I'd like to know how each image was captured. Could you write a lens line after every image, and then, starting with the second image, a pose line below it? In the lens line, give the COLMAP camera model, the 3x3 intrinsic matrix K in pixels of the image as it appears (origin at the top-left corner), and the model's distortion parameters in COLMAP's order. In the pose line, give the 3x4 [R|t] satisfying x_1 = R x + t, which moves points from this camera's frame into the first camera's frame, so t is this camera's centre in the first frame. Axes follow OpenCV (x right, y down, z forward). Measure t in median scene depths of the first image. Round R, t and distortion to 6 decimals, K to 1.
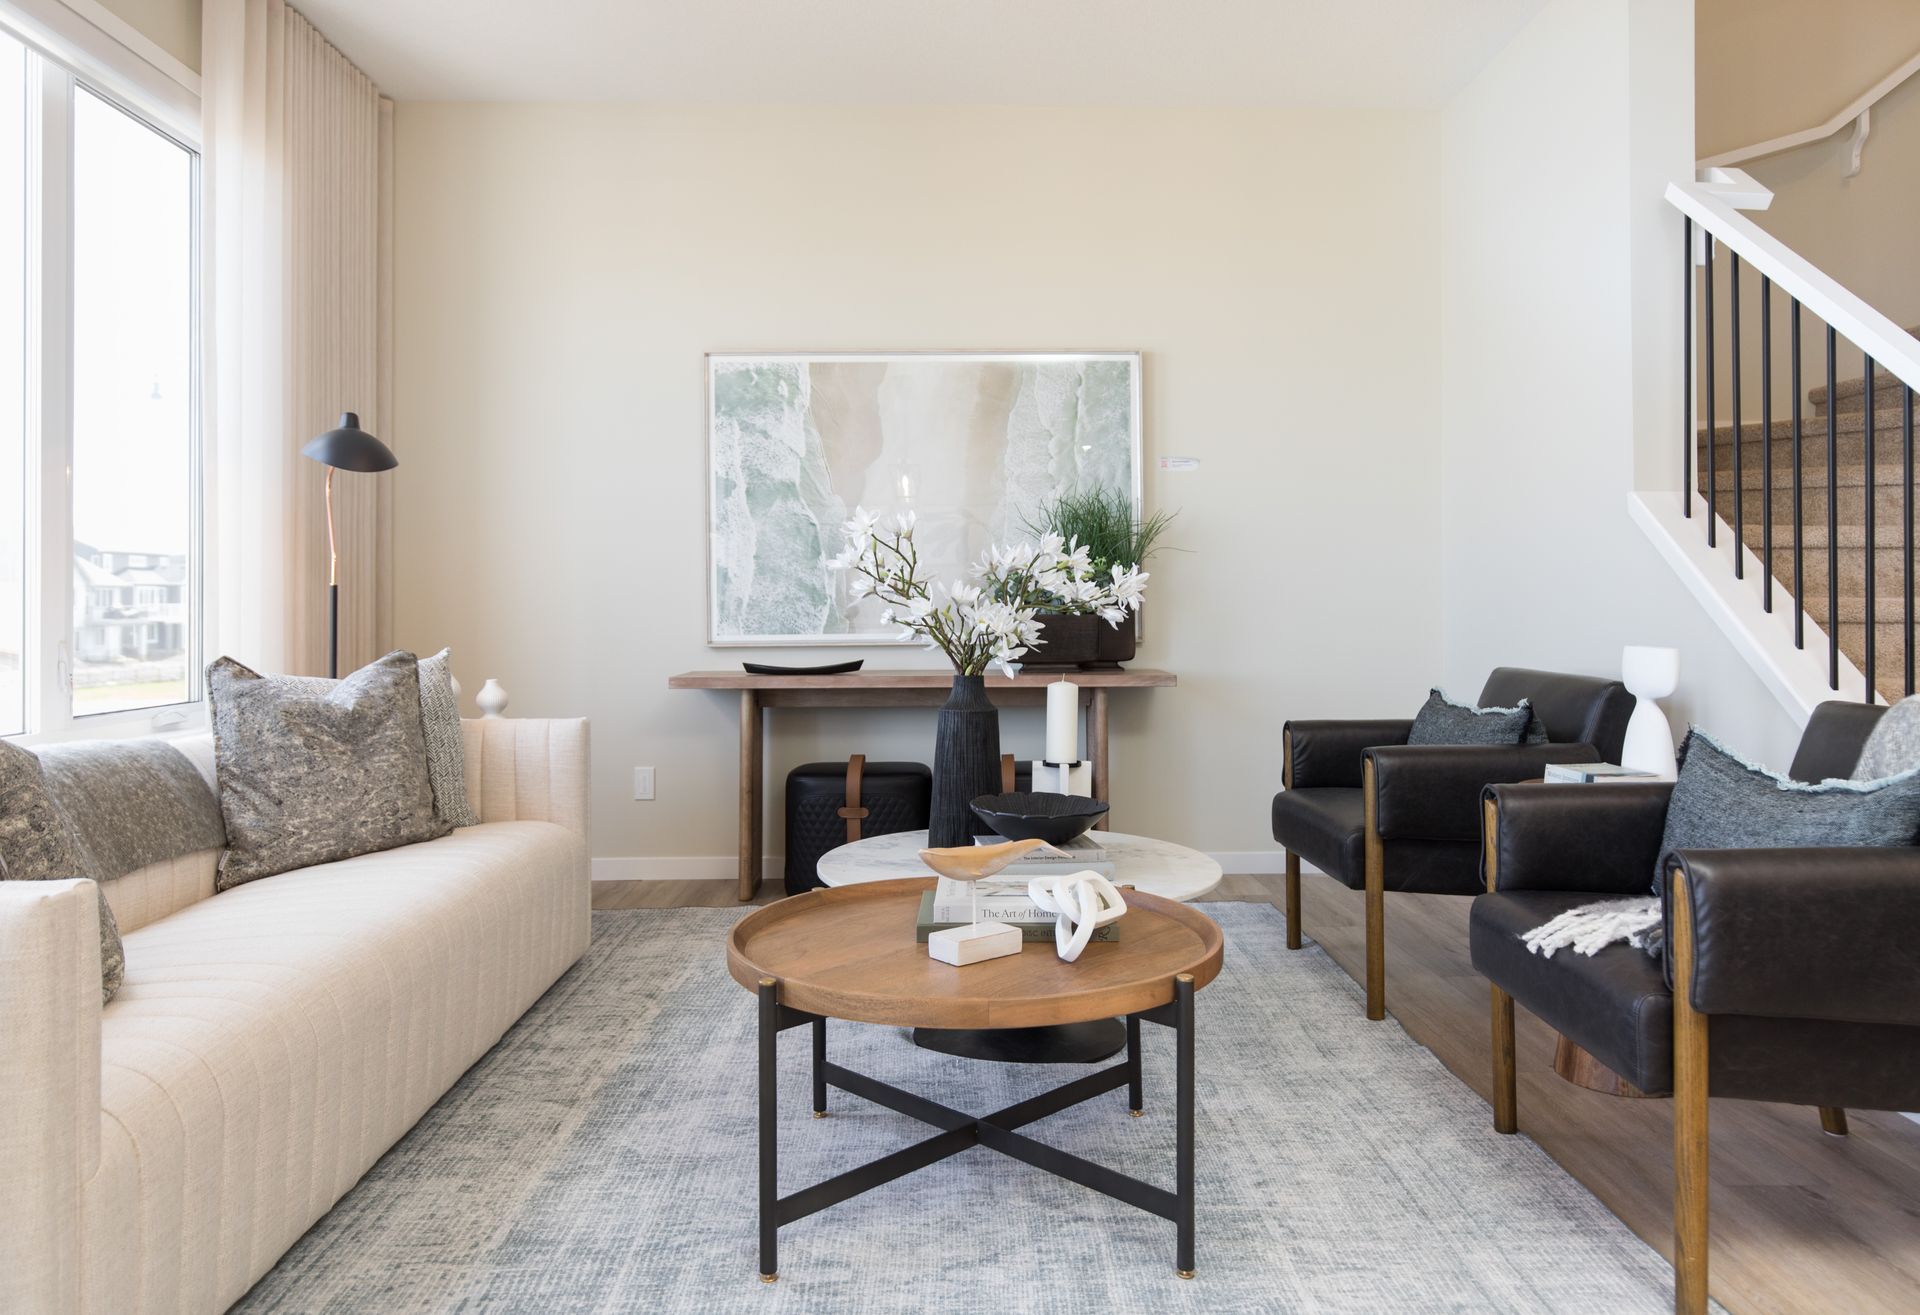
lens RADIAL K [[1345.1, 0, 983.0], [0, 1345.1, 584.9], [0, 0, 1]] dist [0.011027, -0.001672]
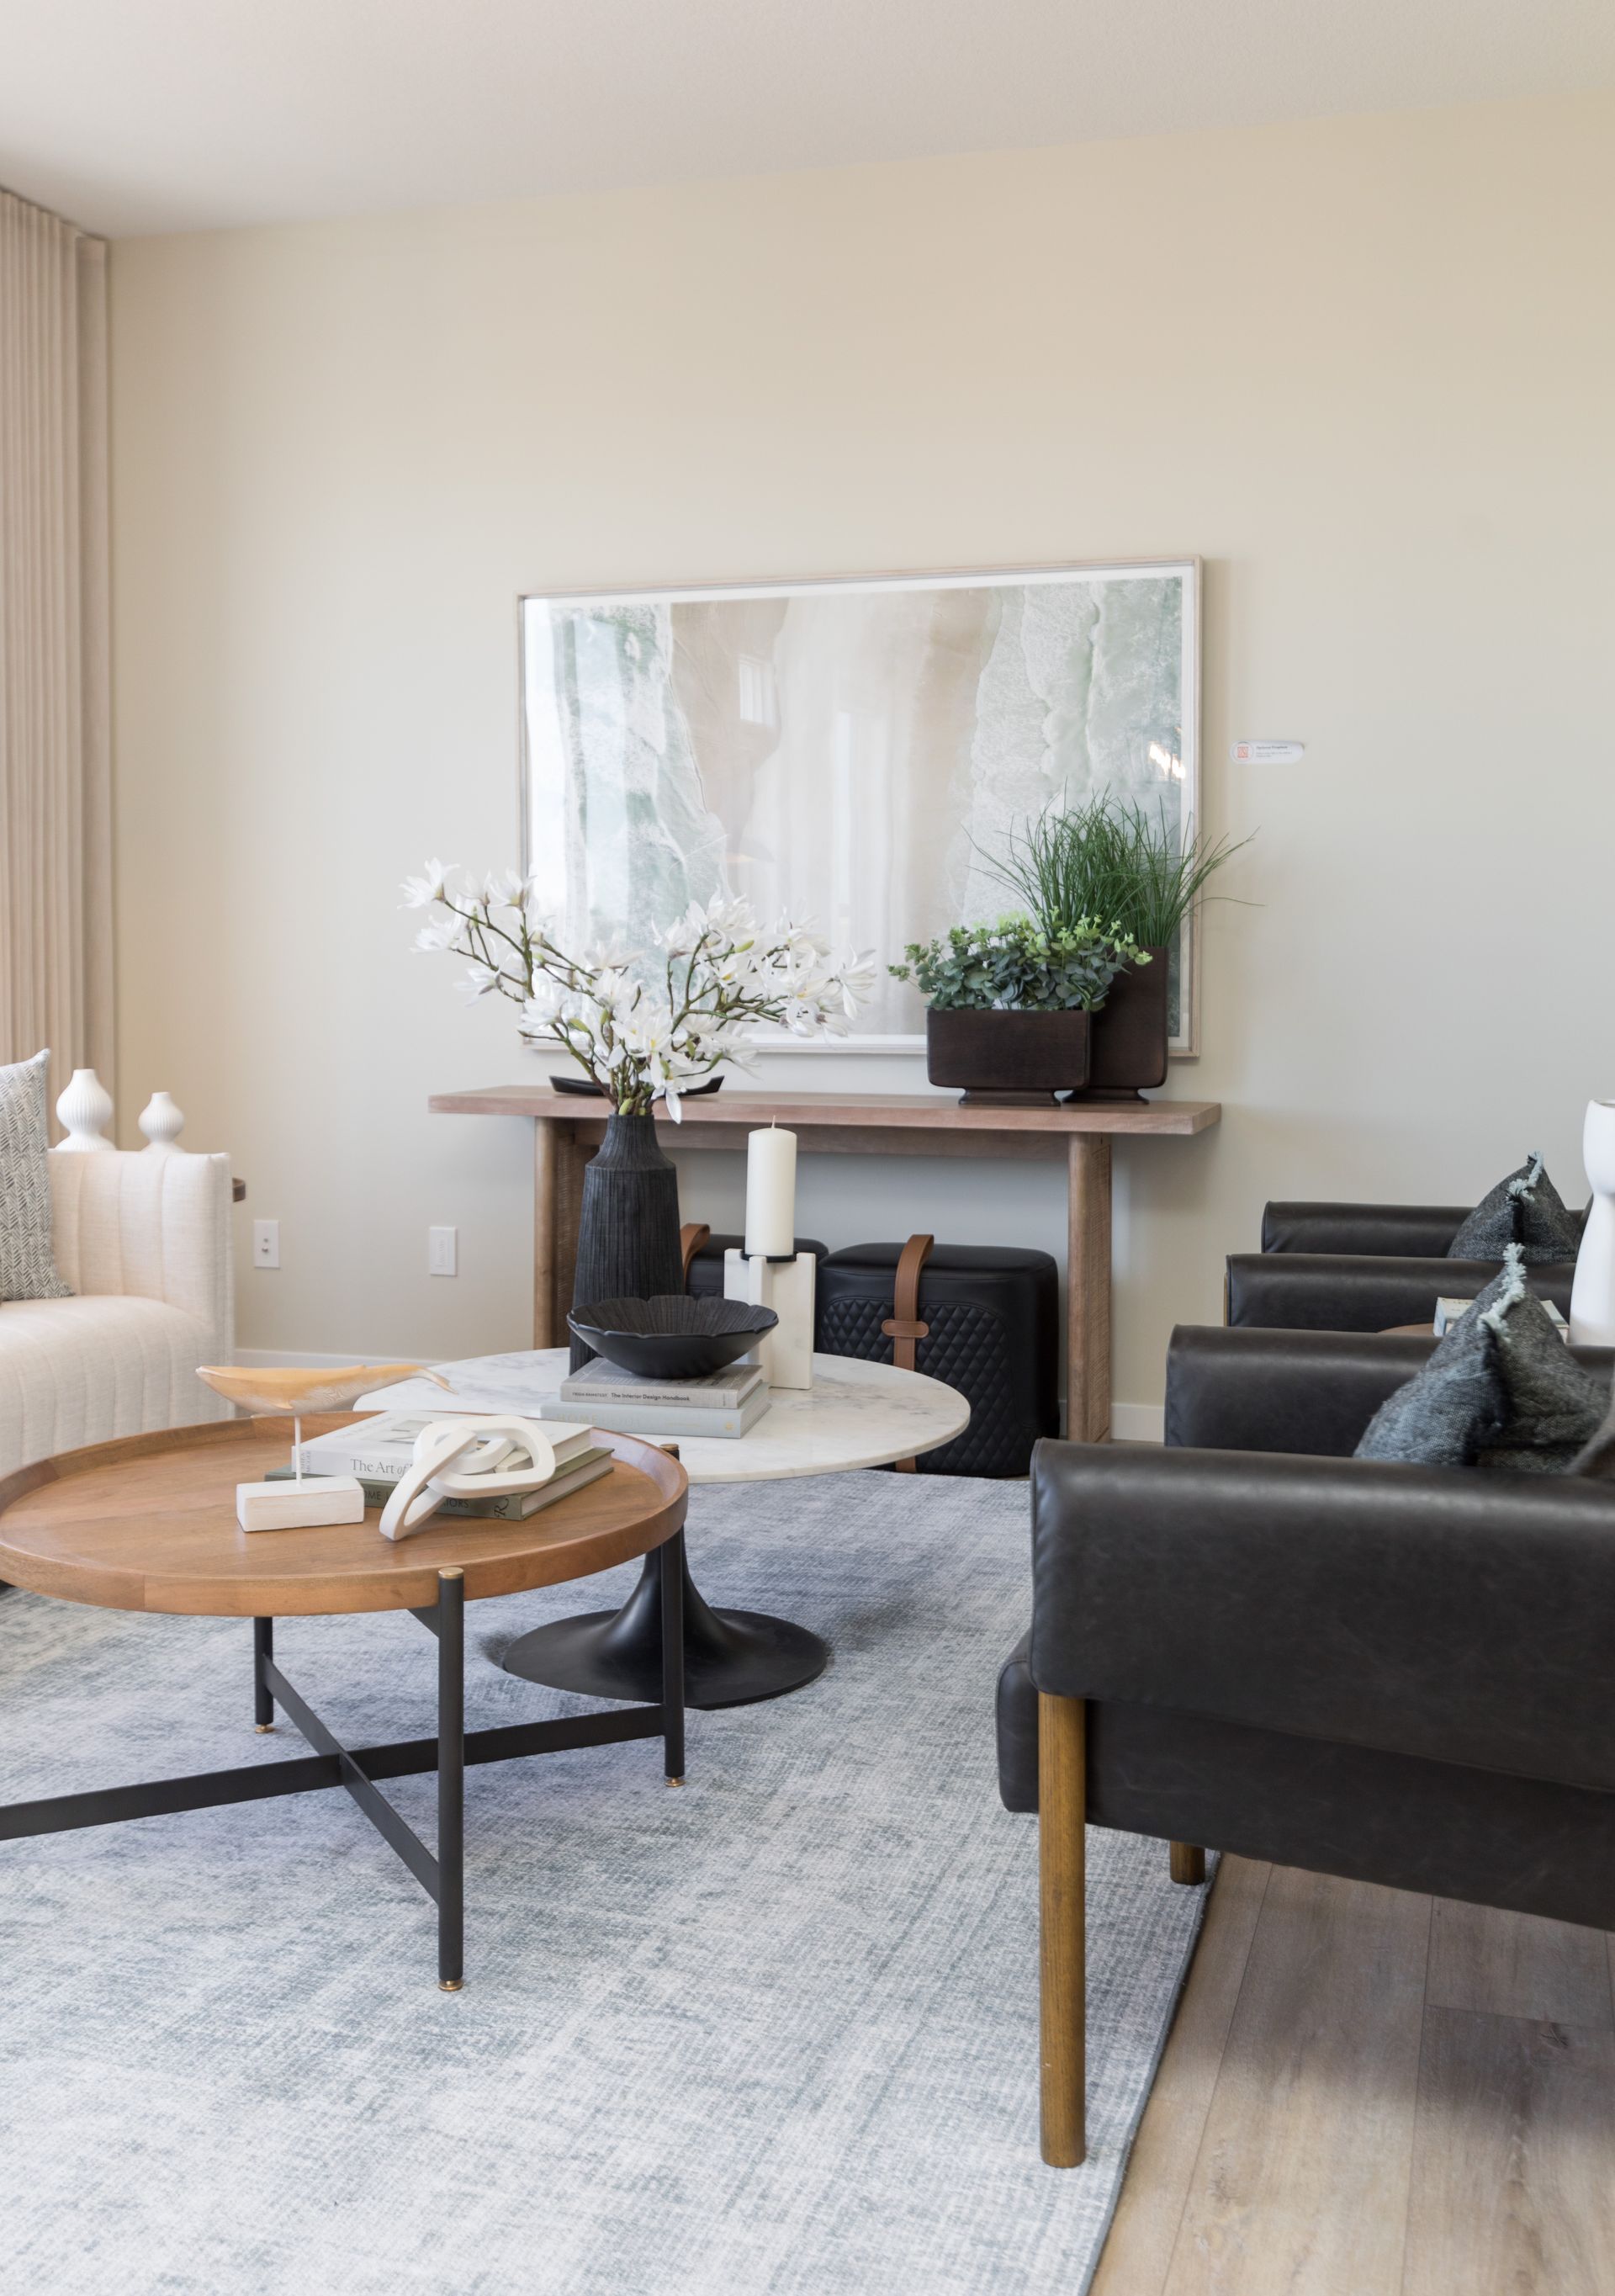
lens RADIAL K [[2341.8, 0, 816.1], [0, 2341.8, 1060.4], [0, 0, 1]] dist [0.009971, 0.000000]
pose [[0.943543, 0.022935, -0.330456, 0.469529], [-0.002028, 0.997982, 0.063472, -0.032376], [0.331244, -0.059219, 0.941685, -0.041312]]
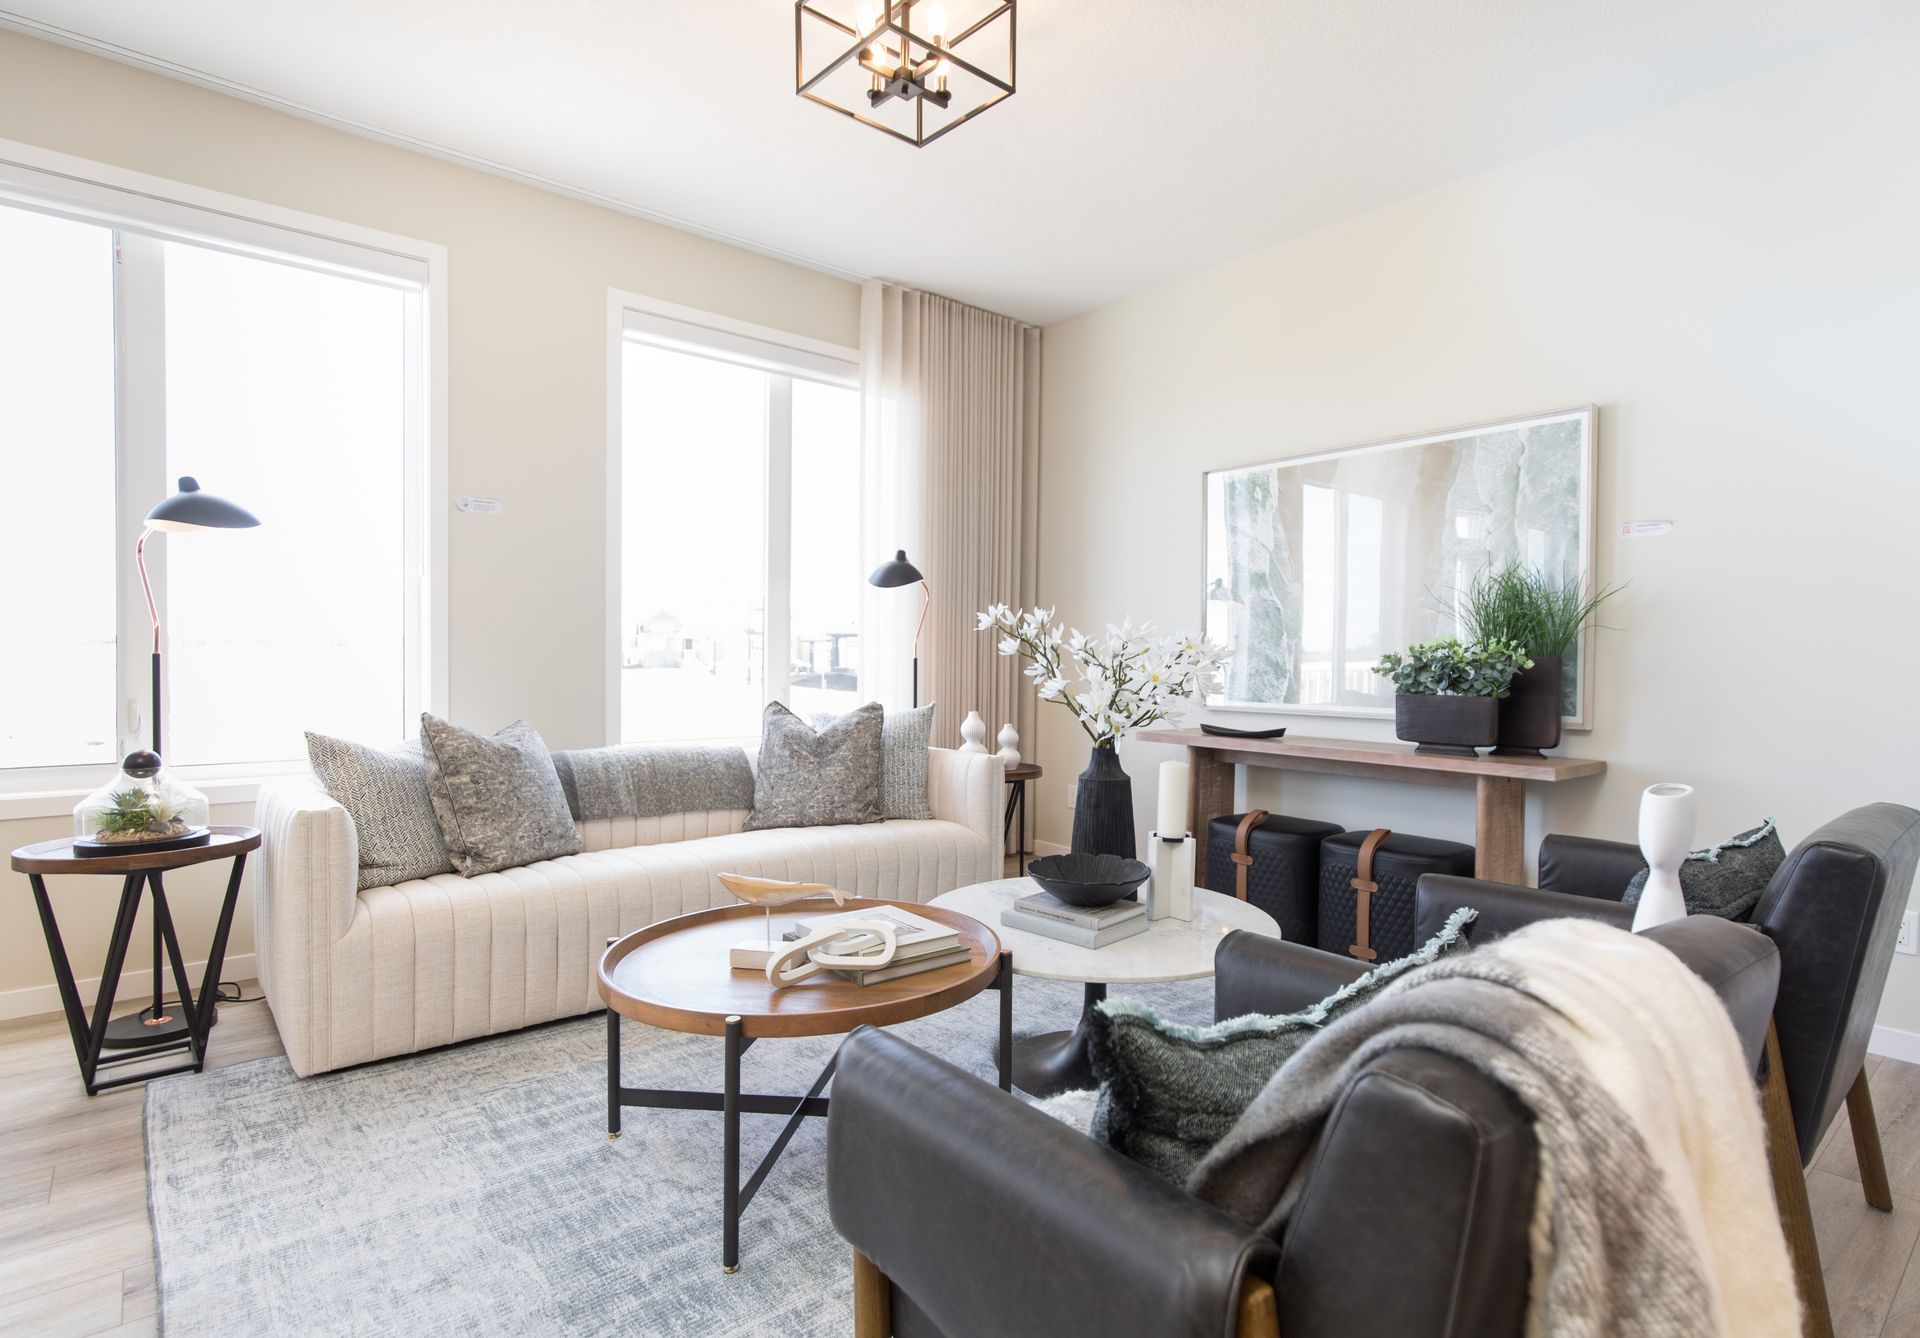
lens RADIAL K [[1007.1, 0, 1000.7], [0, 1007.1, 676.2], [0, 0, 1]] dist [0.007993, -0.004866]
pose [[0.622853, 0.026864, -0.781878, 0.626904], [-0.003307, 0.999492, 0.031707, -0.020788], [0.782332, -0.017163, 0.622625, 0.418458]]
